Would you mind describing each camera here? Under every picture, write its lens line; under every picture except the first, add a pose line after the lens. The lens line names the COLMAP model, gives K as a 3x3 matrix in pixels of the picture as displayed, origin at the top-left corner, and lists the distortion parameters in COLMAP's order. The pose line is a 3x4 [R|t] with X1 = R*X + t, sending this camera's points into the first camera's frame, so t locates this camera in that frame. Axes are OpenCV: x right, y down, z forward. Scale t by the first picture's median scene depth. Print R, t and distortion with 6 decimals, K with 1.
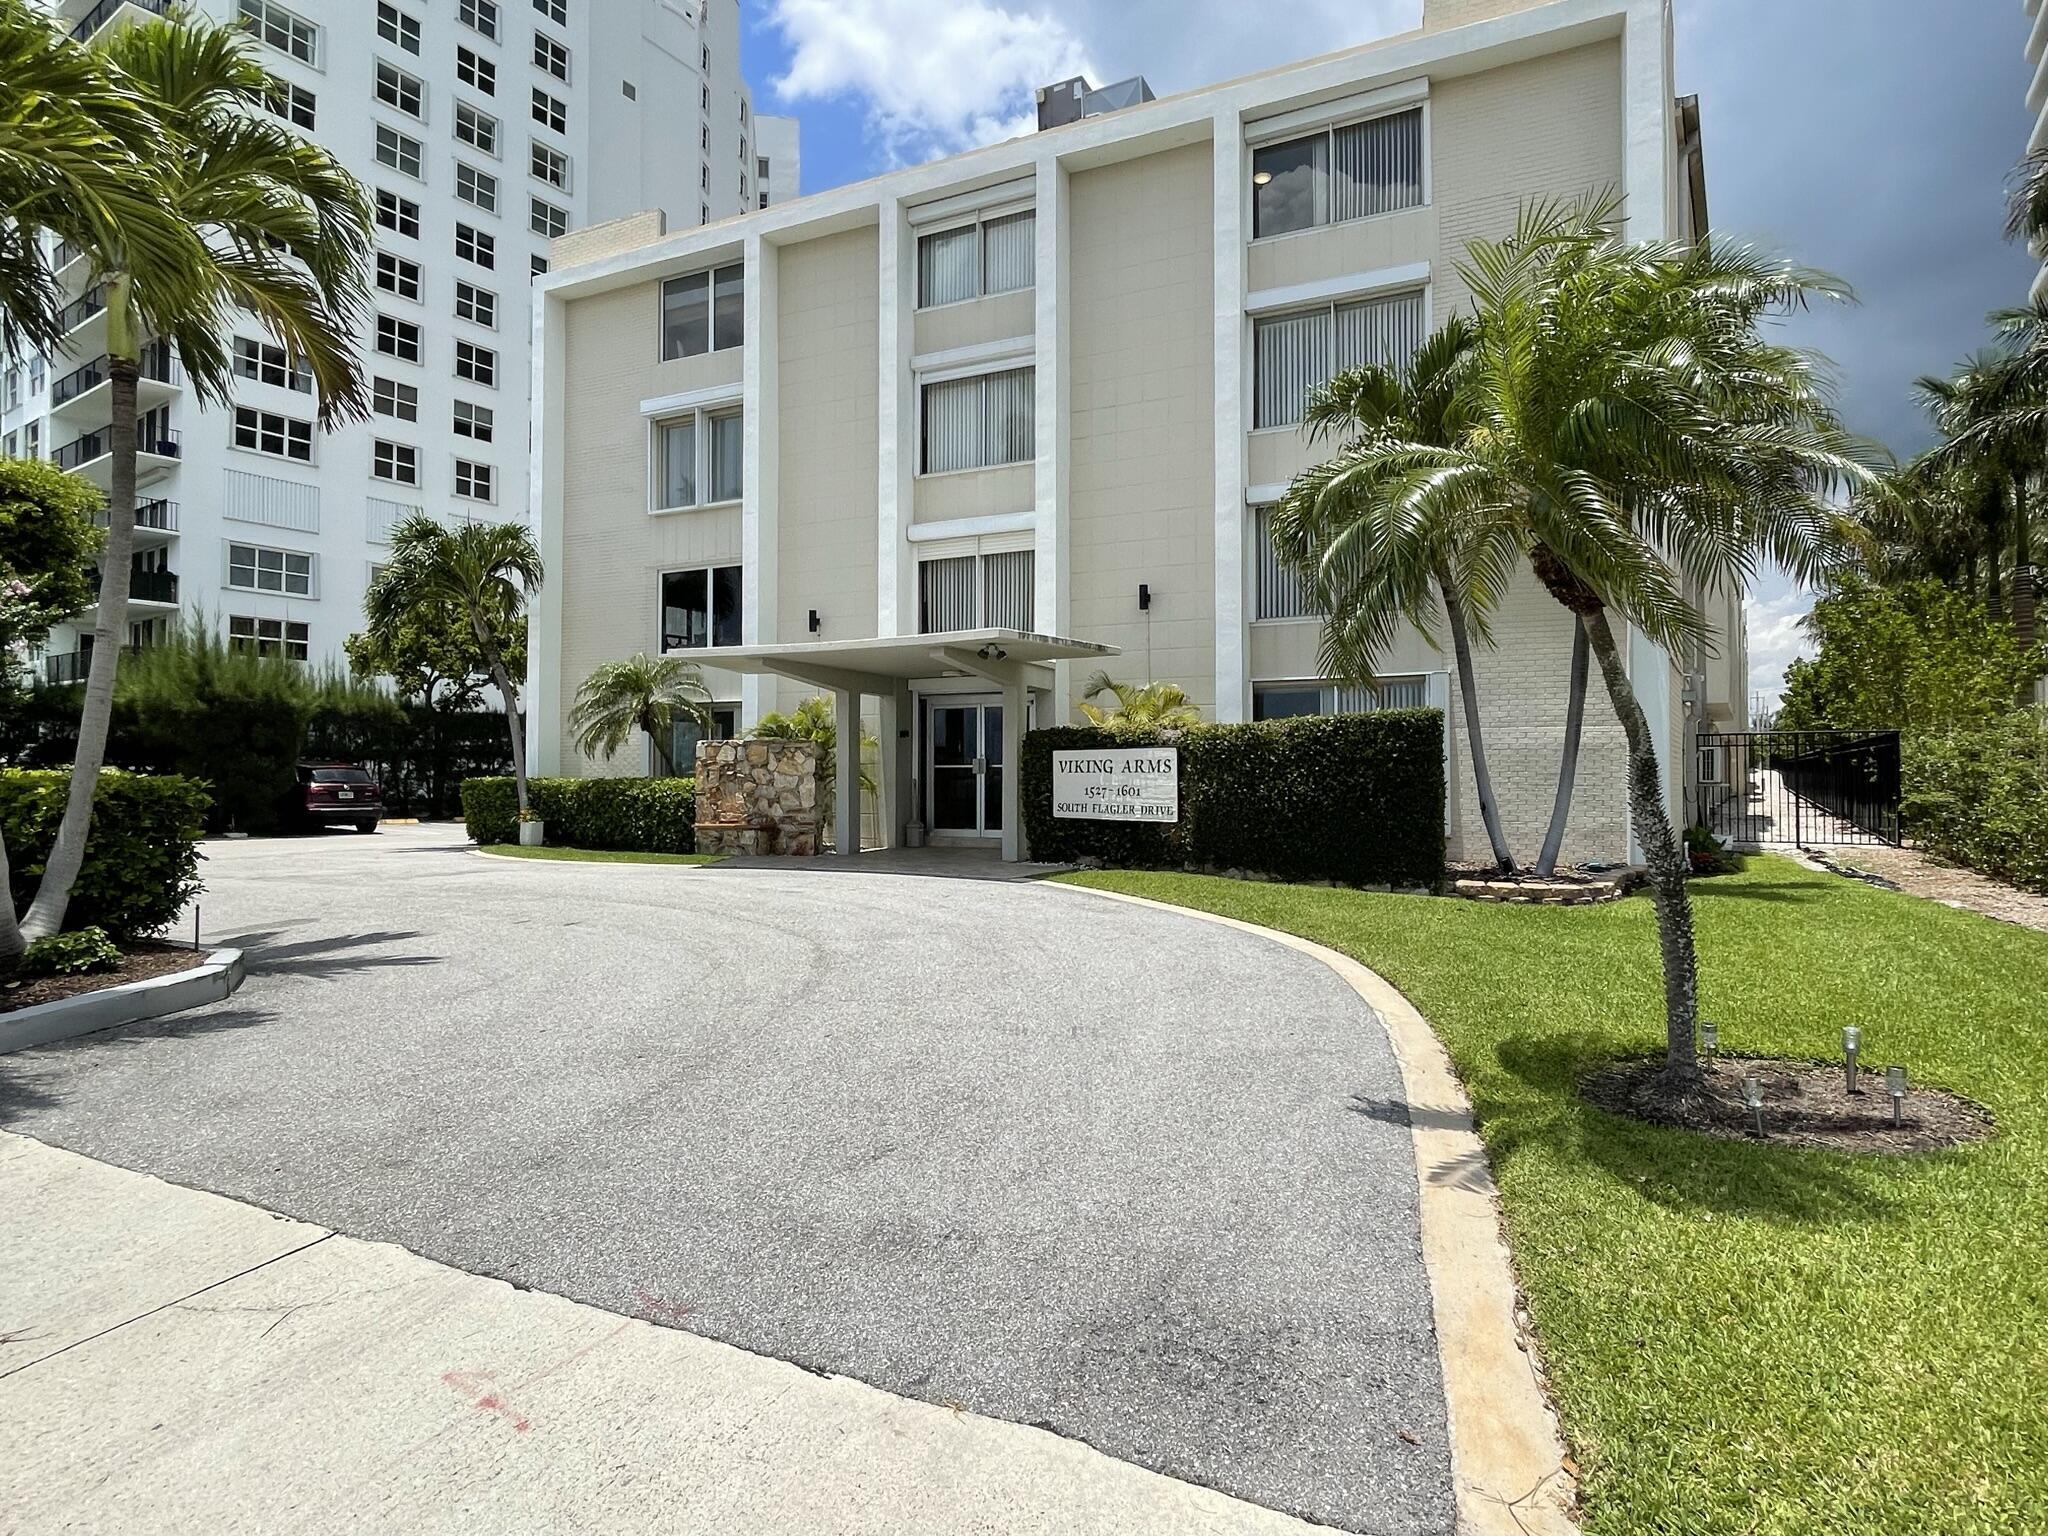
lens RADIAL K [[1058.3, 0, 1024.0], [0, 1058.3, 760.8], [0, 0, 1]] dist [-0.002770, 0.000254]
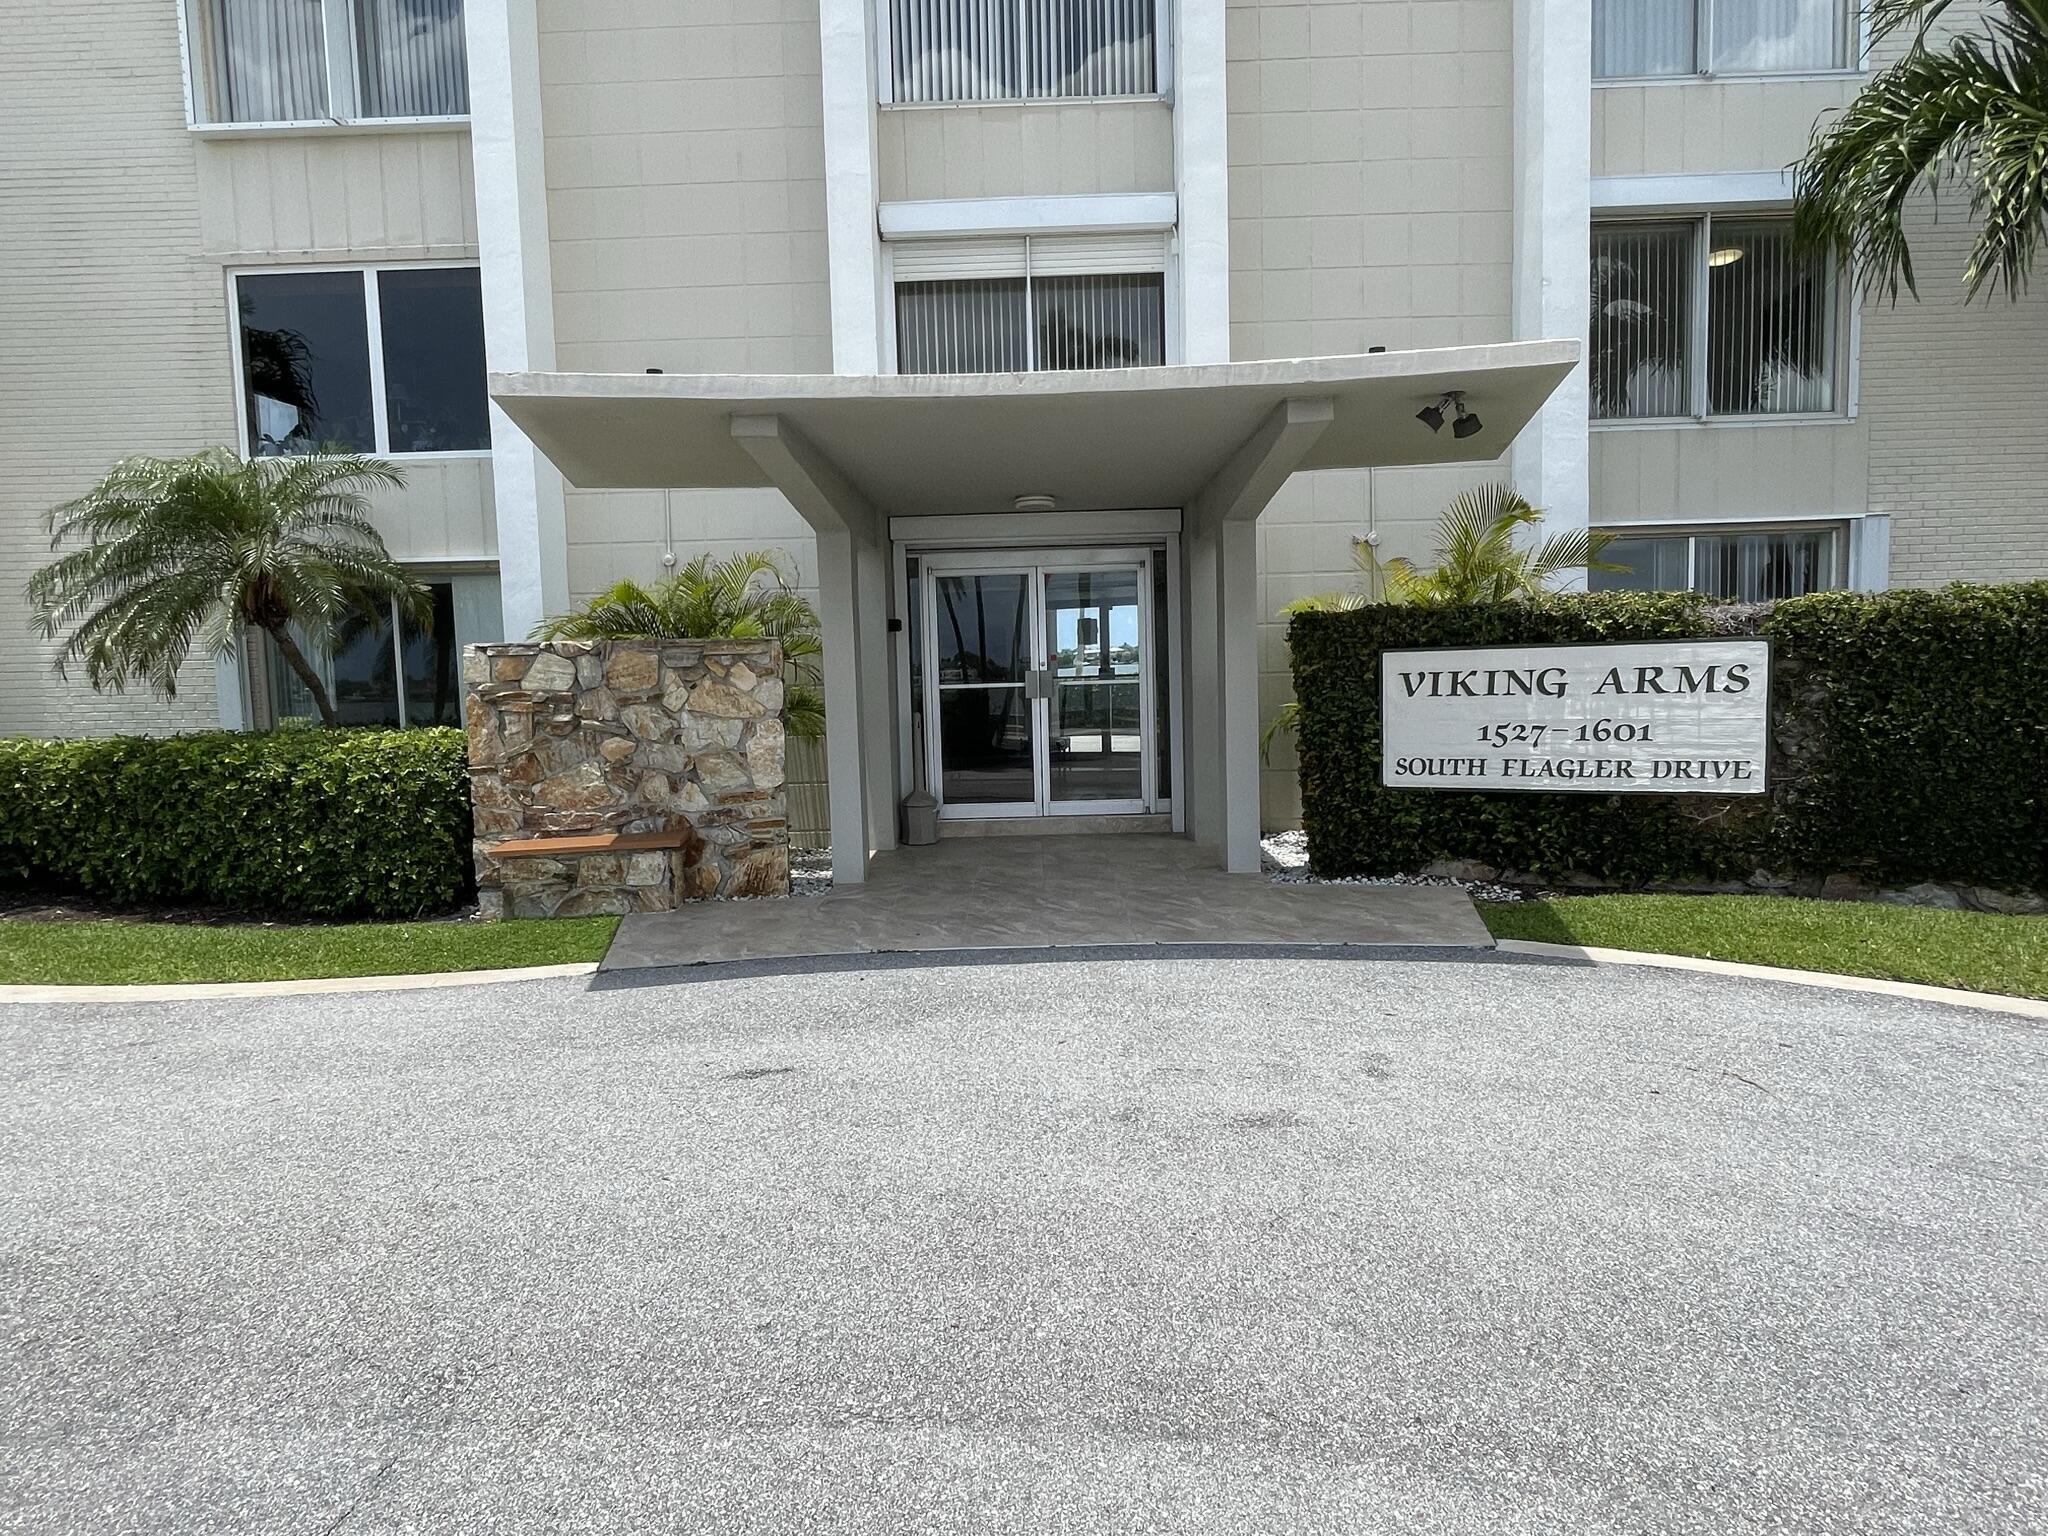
lens RADIAL K [[1058.3, 0, 1024.0], [0, 1058.3, 760.8], [0, 0, 1]] dist [-0.002770, 0.000254]
pose [[0.914424, -0.054920, 0.401013, -0.283168], [0.020343, 0.995736, 0.089981, -0.006059], [-0.404245, -0.074123, 0.911642, 0.540386]]
